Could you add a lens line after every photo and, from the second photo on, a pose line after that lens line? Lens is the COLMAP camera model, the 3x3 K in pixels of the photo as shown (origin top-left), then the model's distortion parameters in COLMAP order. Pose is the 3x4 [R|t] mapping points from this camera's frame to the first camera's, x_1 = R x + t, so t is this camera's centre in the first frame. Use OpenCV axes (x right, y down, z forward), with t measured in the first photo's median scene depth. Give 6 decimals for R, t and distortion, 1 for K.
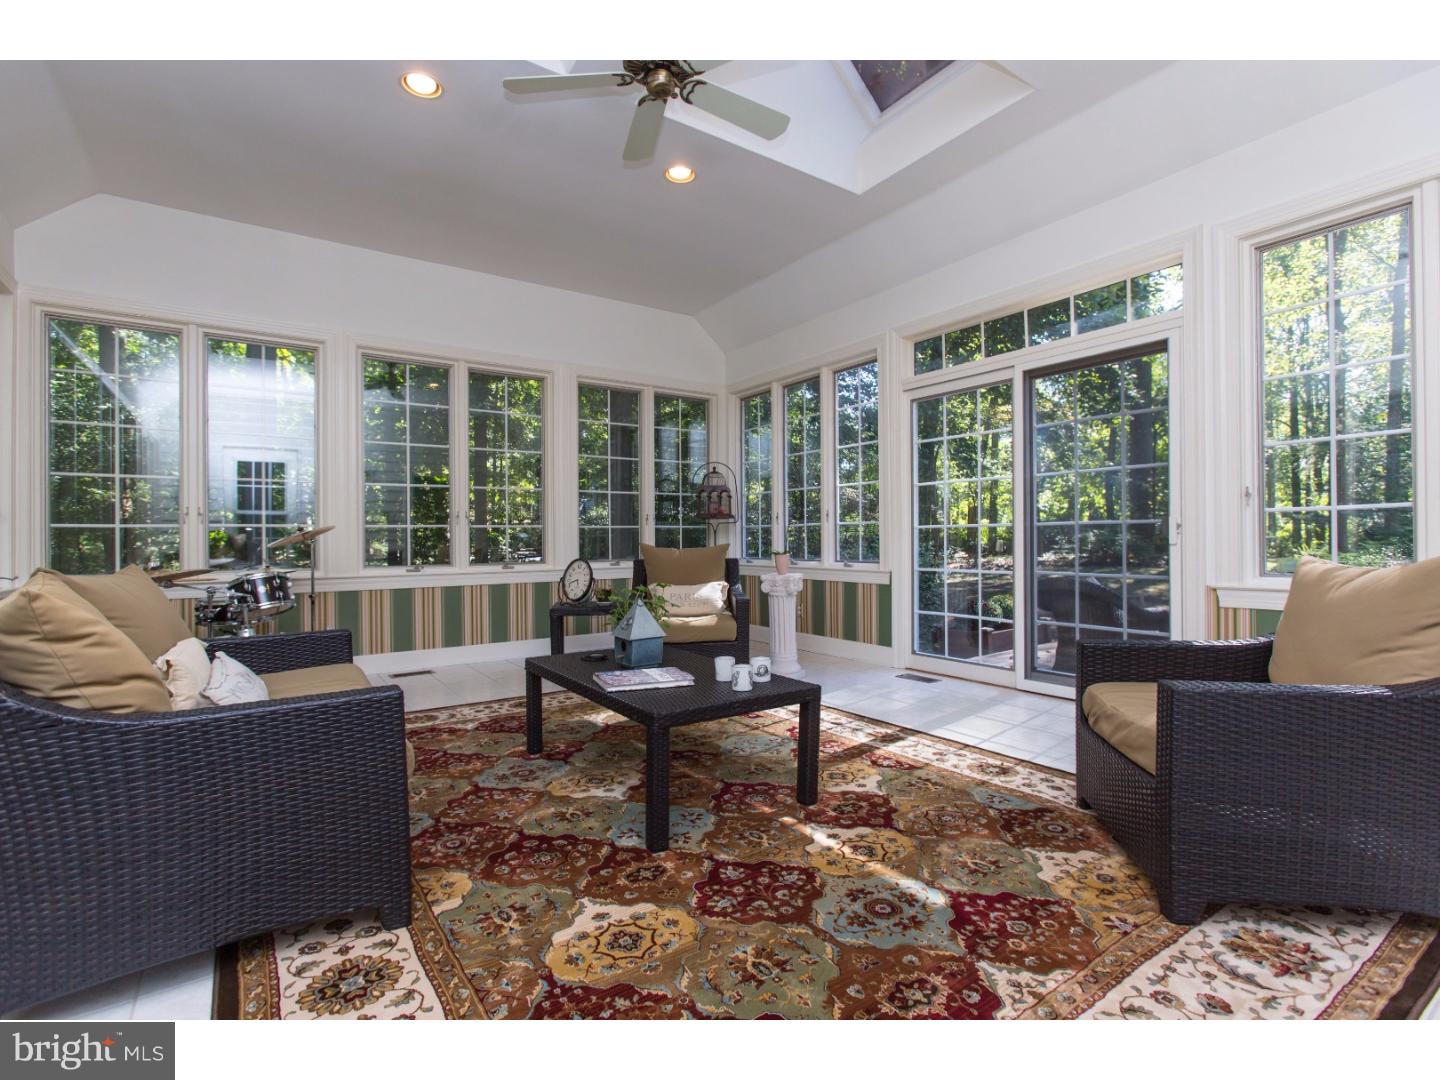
lens RADIAL K [[667.1, 0, 720.0], [0, 667.1, 540.0], [0, 0, 1]] dist [-0.001725, -0.000244]
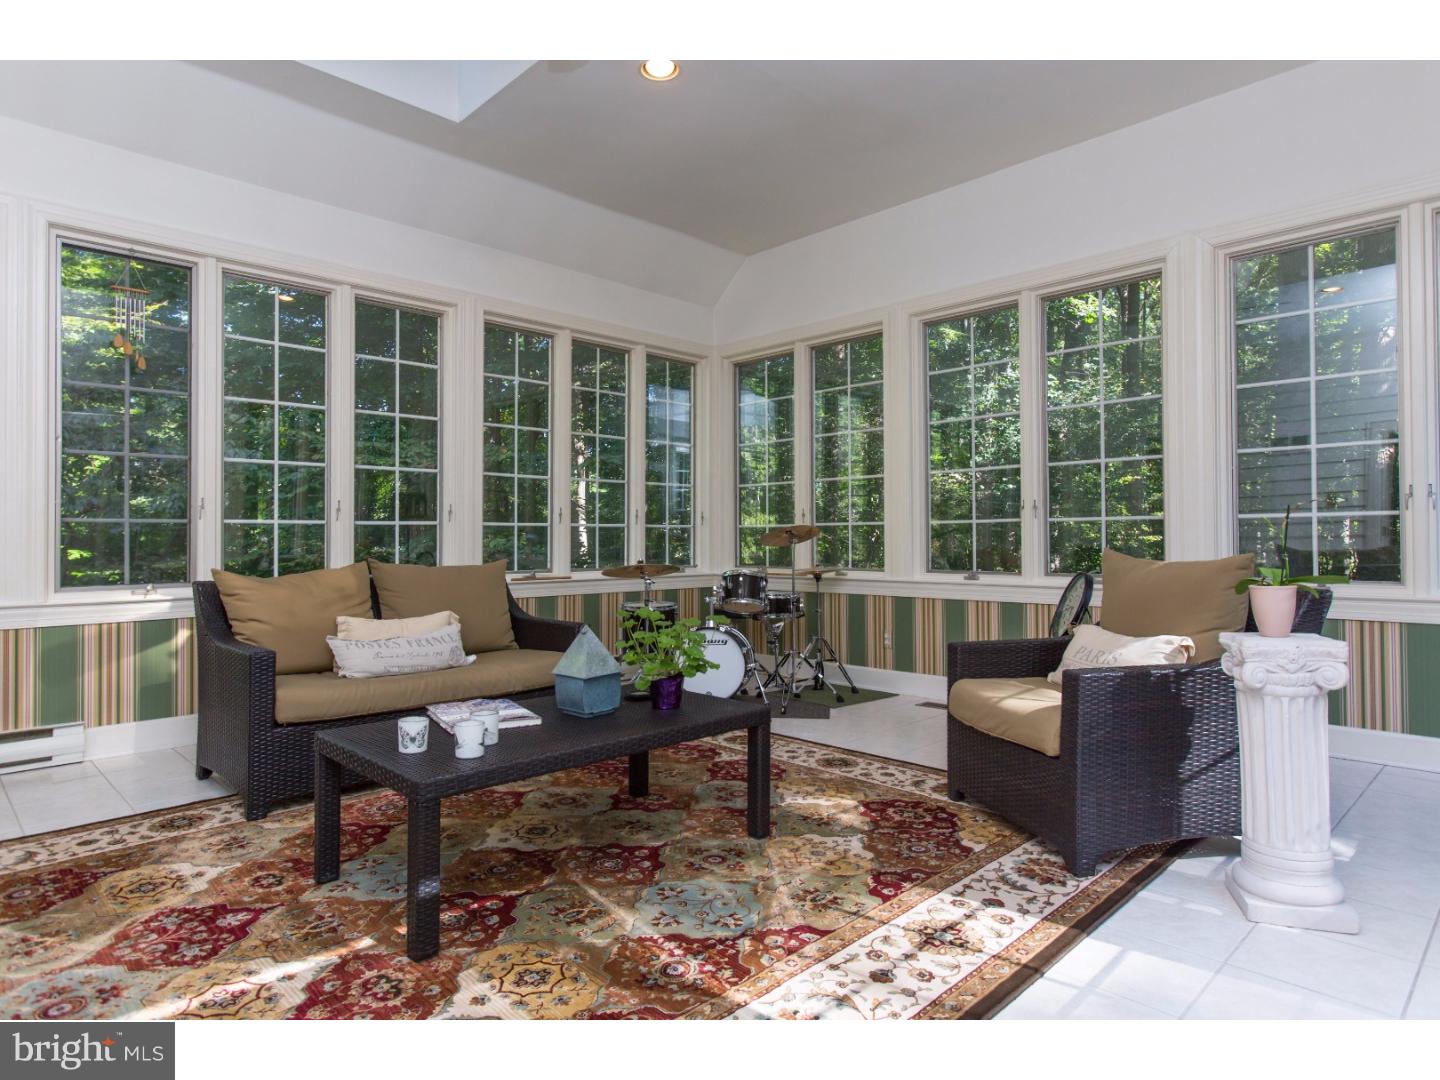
lens RADIAL K [[850.5, 0, 720.0], [0, 850.5, 540.0], [0, 0, 1]] dist [-0.003089, -0.002217]
pose [[0.172947, 0.006226, -0.984911, 1.109920], [-0.002645, 0.999979, 0.005857, -0.007241], [0.984927, 0.001592, 0.172960, 1.300575]]
